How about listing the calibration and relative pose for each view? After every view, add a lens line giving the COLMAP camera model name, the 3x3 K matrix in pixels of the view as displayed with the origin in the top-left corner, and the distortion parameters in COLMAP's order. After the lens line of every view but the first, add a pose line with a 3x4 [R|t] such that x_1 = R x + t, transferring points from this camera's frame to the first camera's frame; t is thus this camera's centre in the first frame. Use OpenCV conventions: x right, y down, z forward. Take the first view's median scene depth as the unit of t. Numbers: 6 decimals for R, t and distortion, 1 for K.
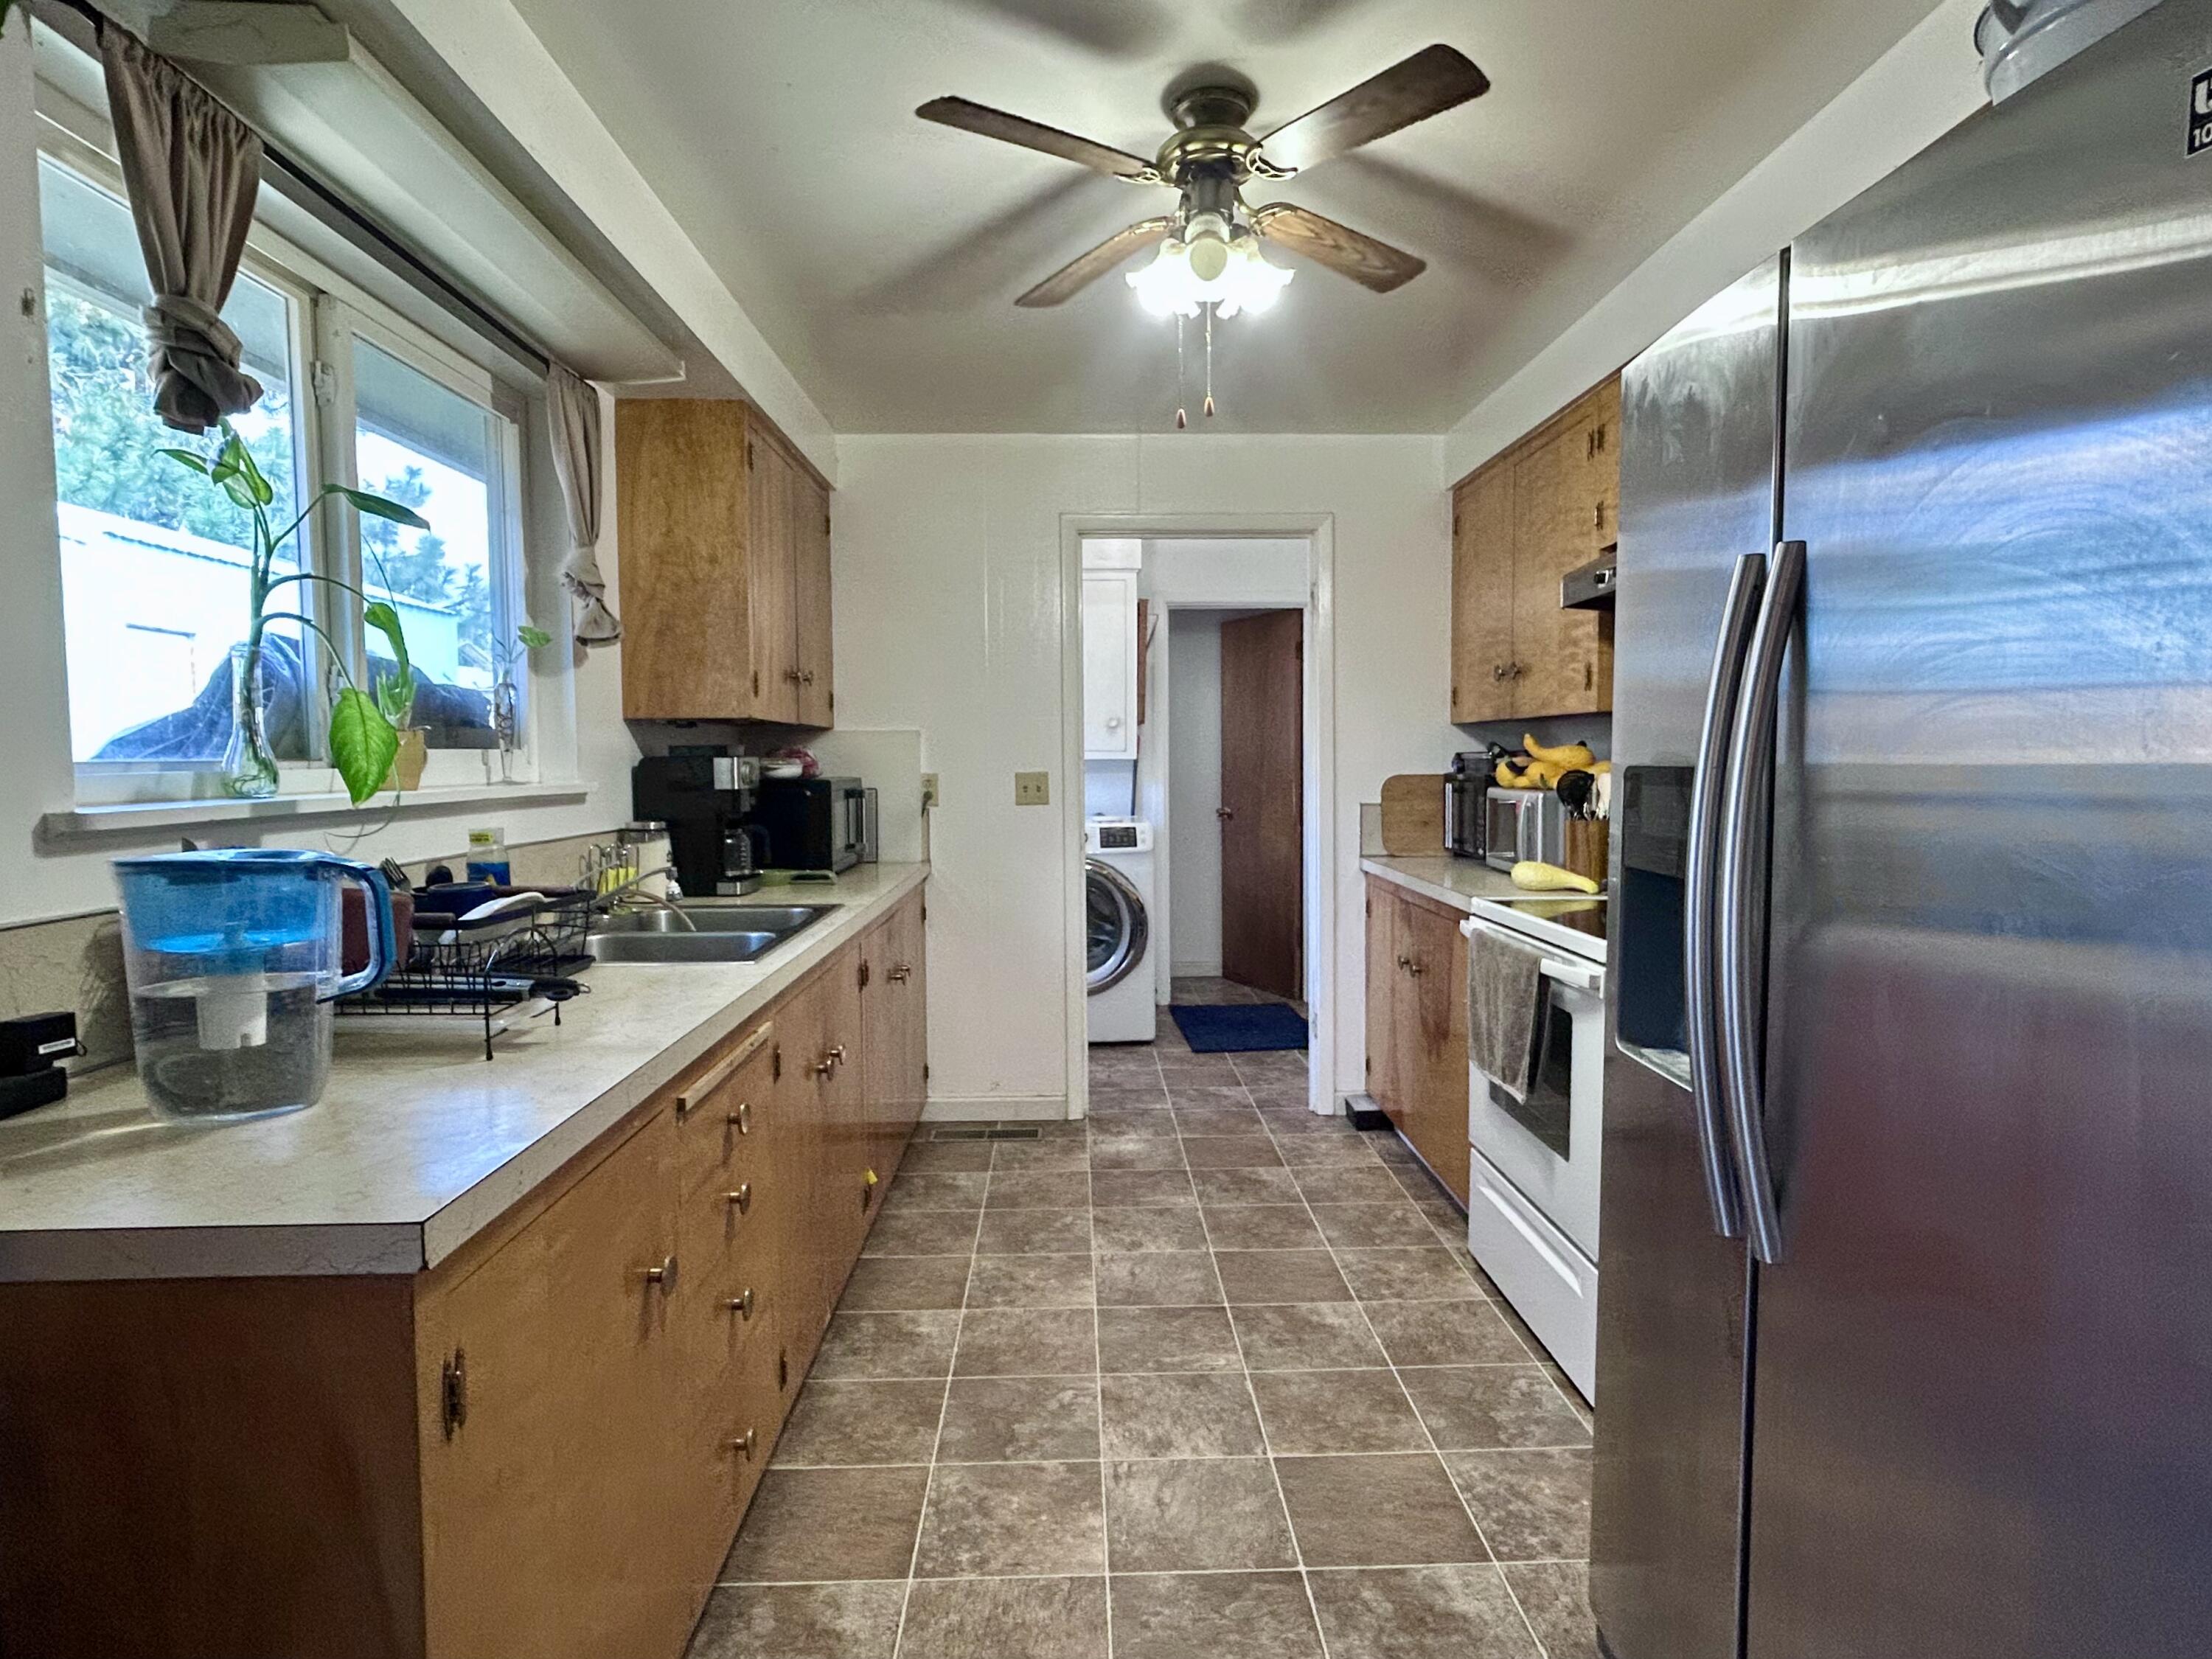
lens RADIAL K [[1127.7, 0, 1107.1], [0, 1127.7, 829.7], [0, 0, 1]] dist [0.019928, -0.000195]
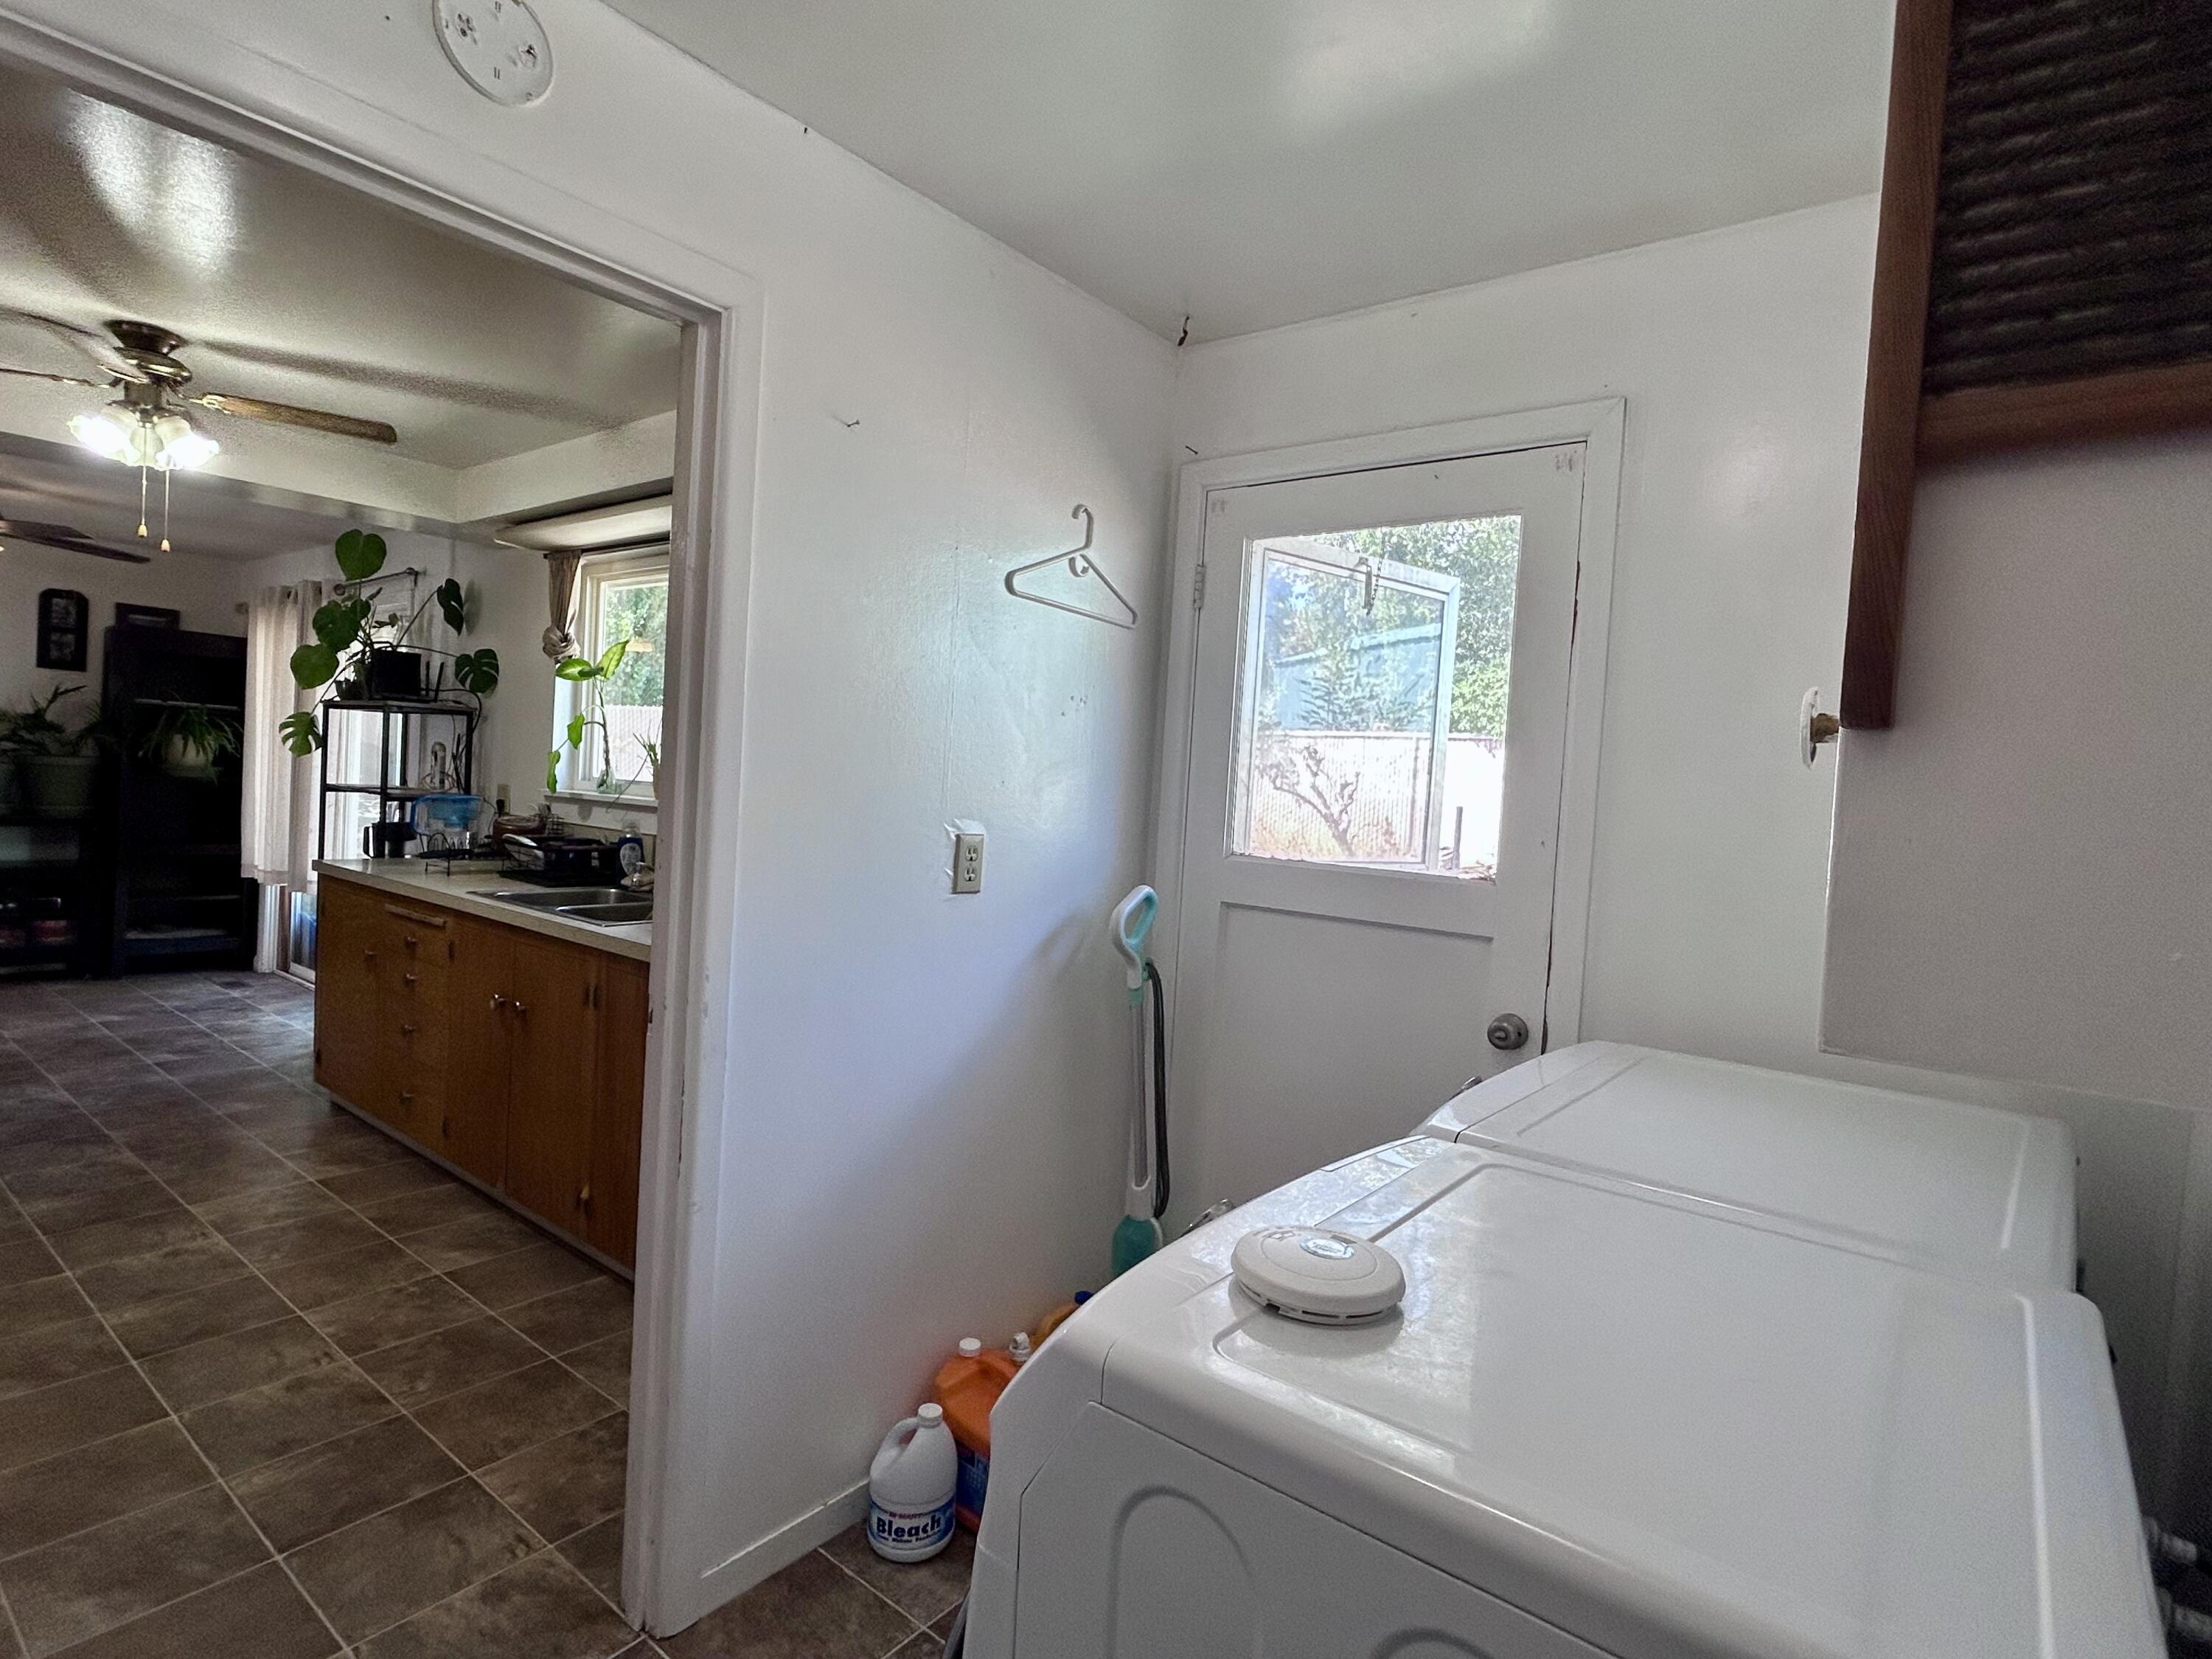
lens RADIAL K [[1127.7, 0, 1114.8], [0, 1127.7, 822.9], [0, 0, 1]] dist [0.019928, -0.000195]
pose [[-0.631042, -0.010576, -0.775677, 0.310752], [-0.106688, 0.991589, 0.073275, -0.169795], [0.768377, 0.128995, -0.626863, 1.999341]]
